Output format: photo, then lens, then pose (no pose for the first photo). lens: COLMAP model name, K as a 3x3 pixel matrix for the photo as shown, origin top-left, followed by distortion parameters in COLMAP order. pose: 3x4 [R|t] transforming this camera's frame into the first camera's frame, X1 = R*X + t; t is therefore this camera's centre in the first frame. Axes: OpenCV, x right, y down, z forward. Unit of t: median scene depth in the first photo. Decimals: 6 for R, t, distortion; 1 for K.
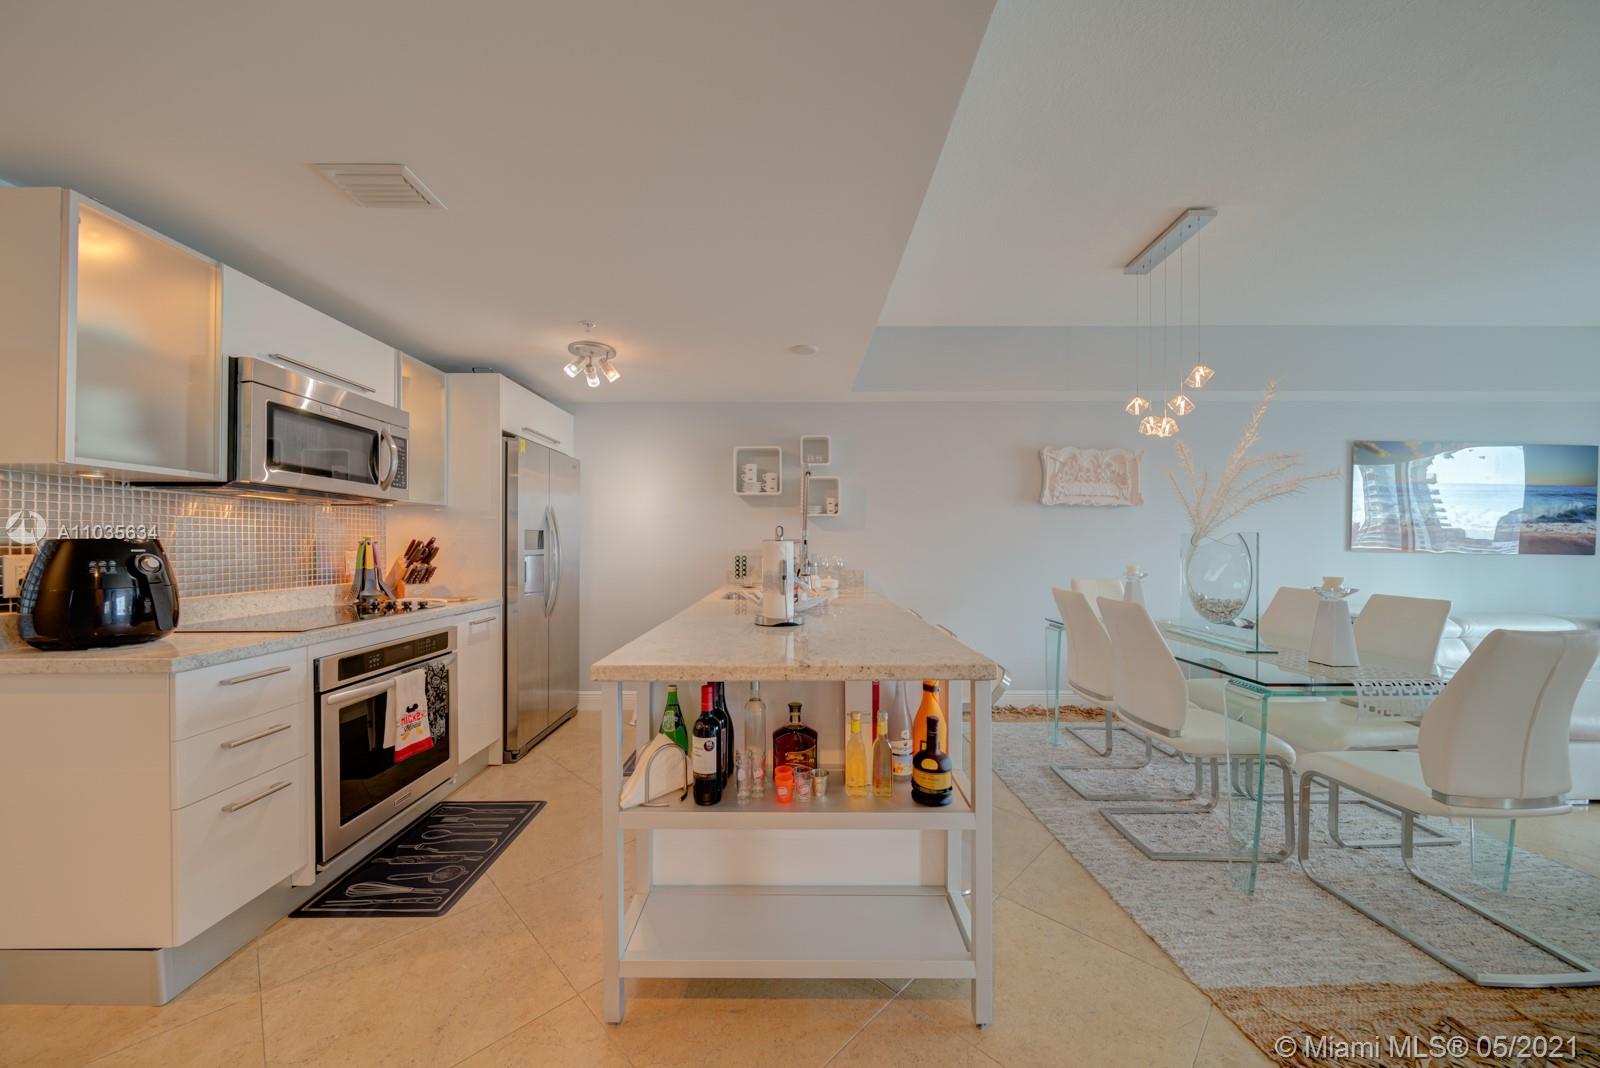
lens RADIAL K [[566.3, 0, 791.2], [0, 566.3, 544.9], [0, 0, 1]] dist [-0.001201, -0.001113]
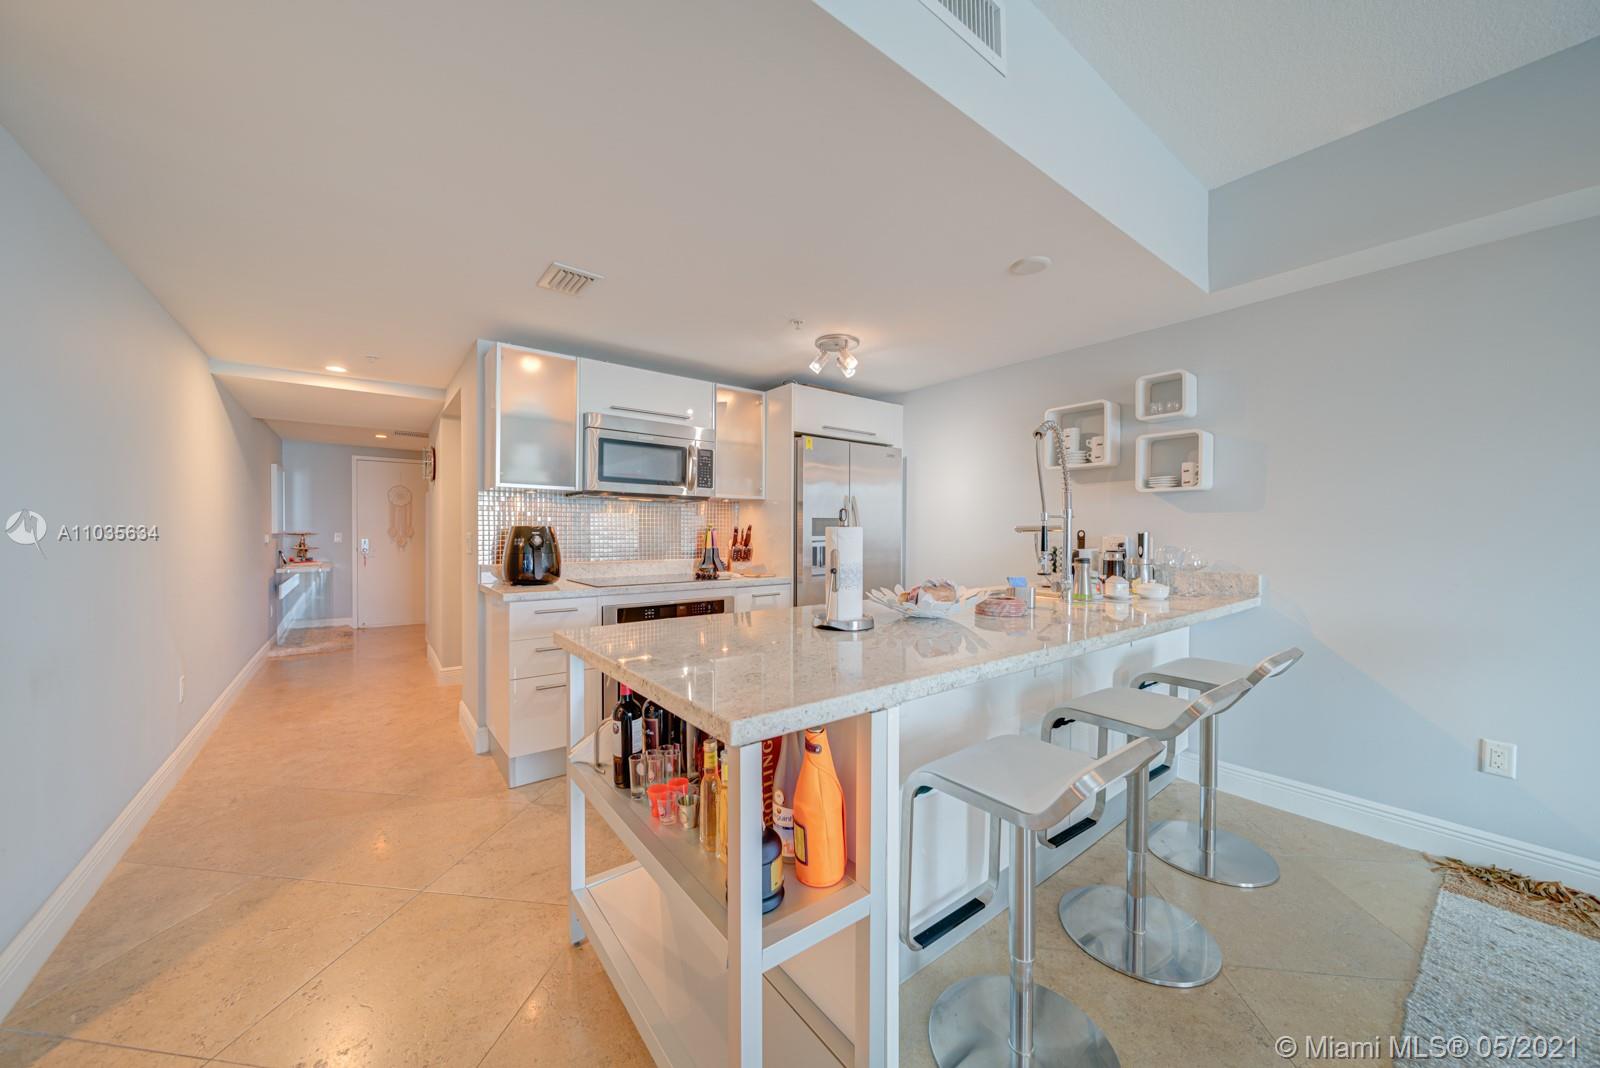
lens RADIAL K [[566.3, 0, 802.0], [0, 566.3, 531.9], [0, 0, 1]] dist [-0.001201, -0.001113]
pose [[0.614811, 0.004241, -0.788663, 0.419169], [-0.005856, 0.999983, 0.000812, 0.000170], [0.788653, 0.004119, 0.614825, 0.314650]]
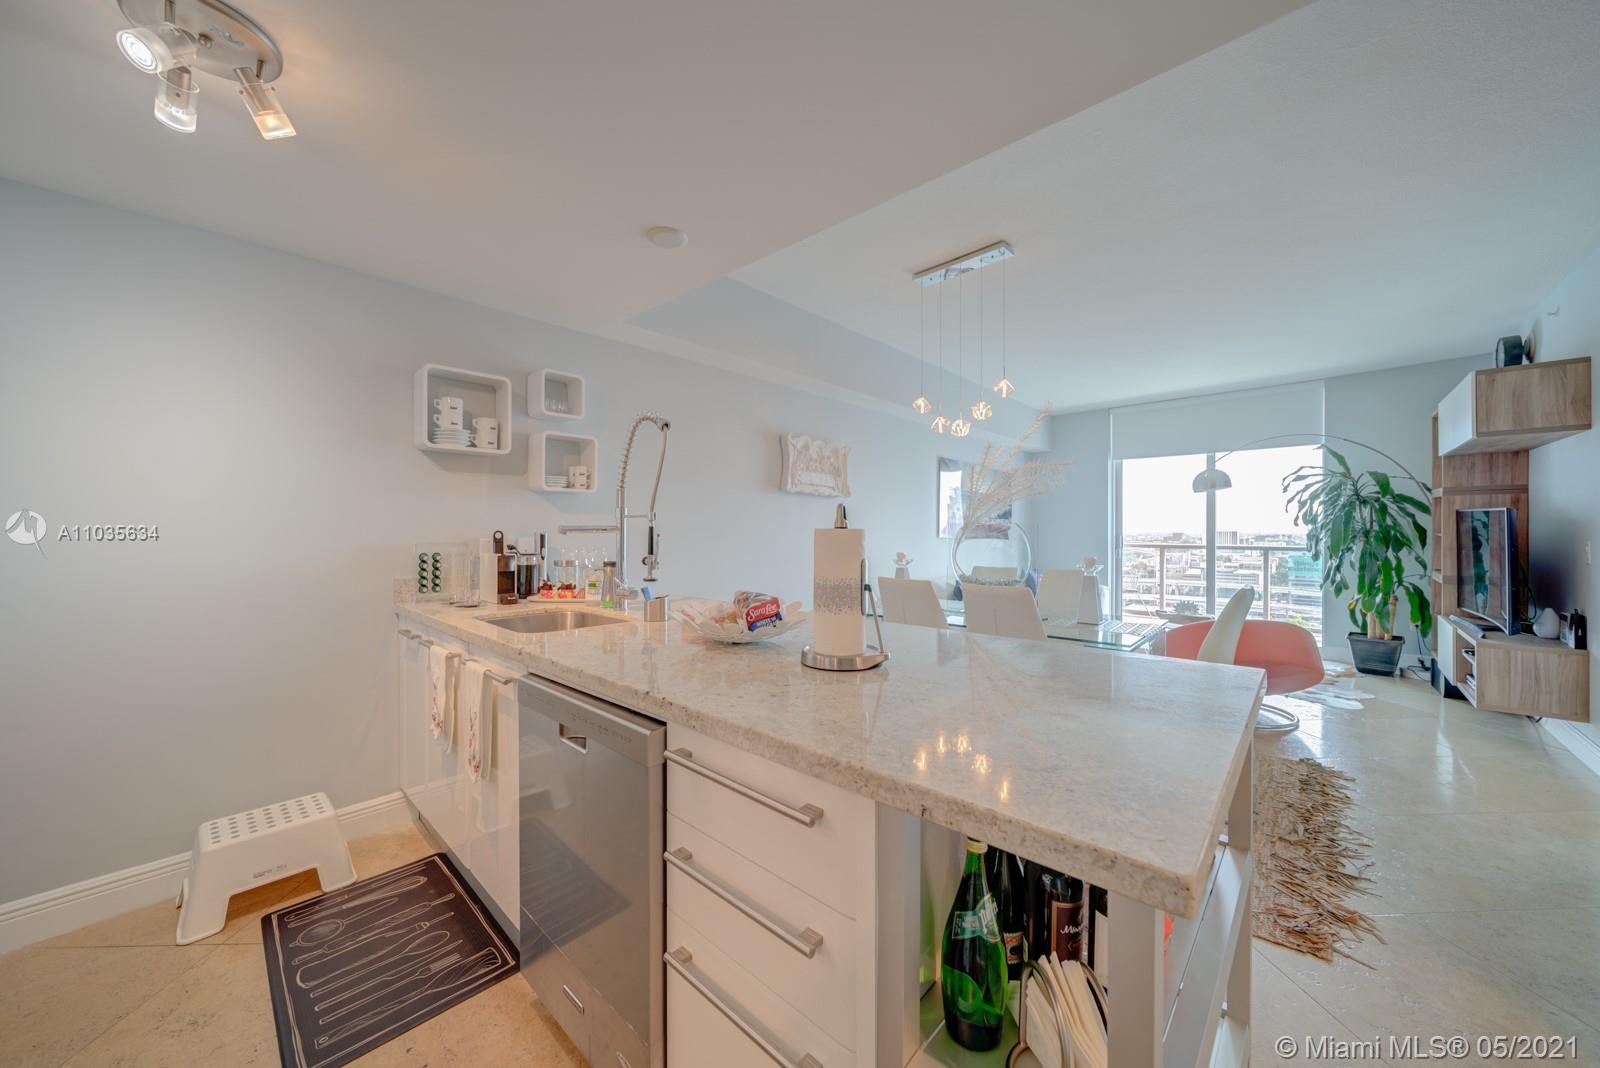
lens RADIAL K [[566.3, 0, 810.3], [0, 566.3, 526.6], [0, 0, 1]] dist [-0.001201, -0.001113]
pose [[0.677178, 0.006296, 0.735792, -0.338798], [0.000230, 0.999962, -0.008769, -0.003124], [-0.735819, 0.006107, 0.677151, 0.424800]]
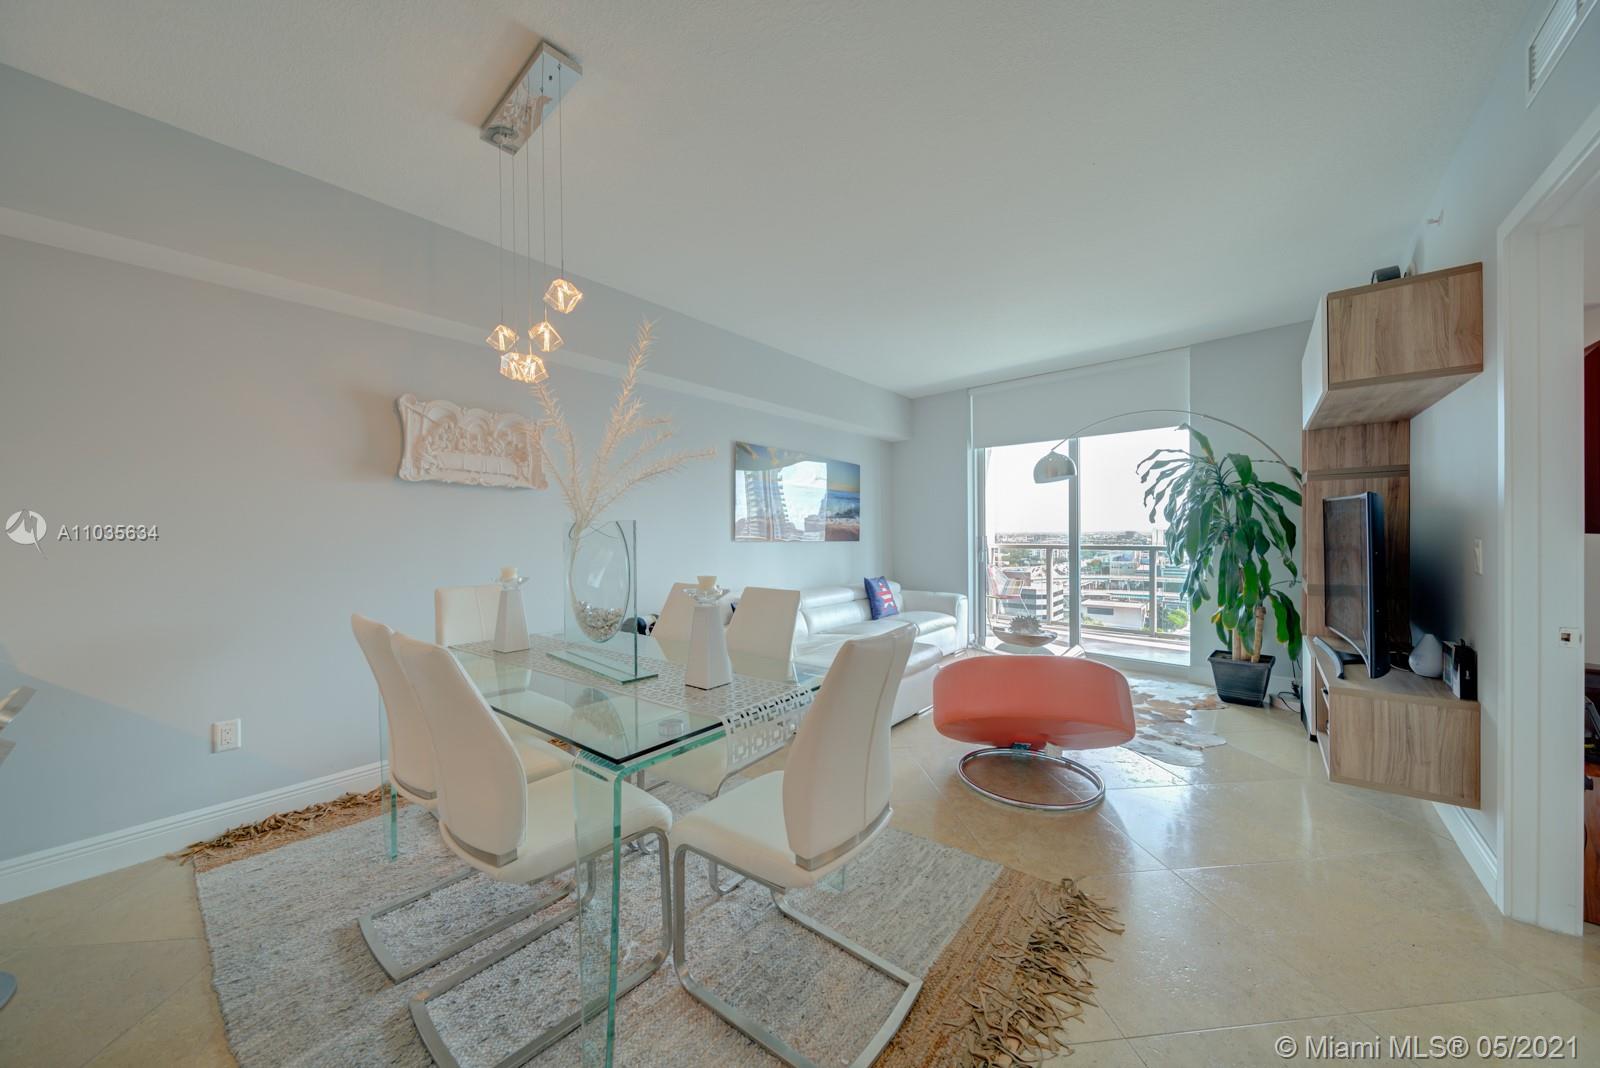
lens RADIAL K [[566.3, 0, 801.5], [0, 566.3, 534.6], [0, 0, 1]] dist [-0.001201, -0.001113]
pose [[0.632896, -0.007723, 0.774198, 0.308384], [0.011504, 0.999934, 0.000570, -0.000896], [-0.774151, 0.008546, 0.632943, 0.282592]]
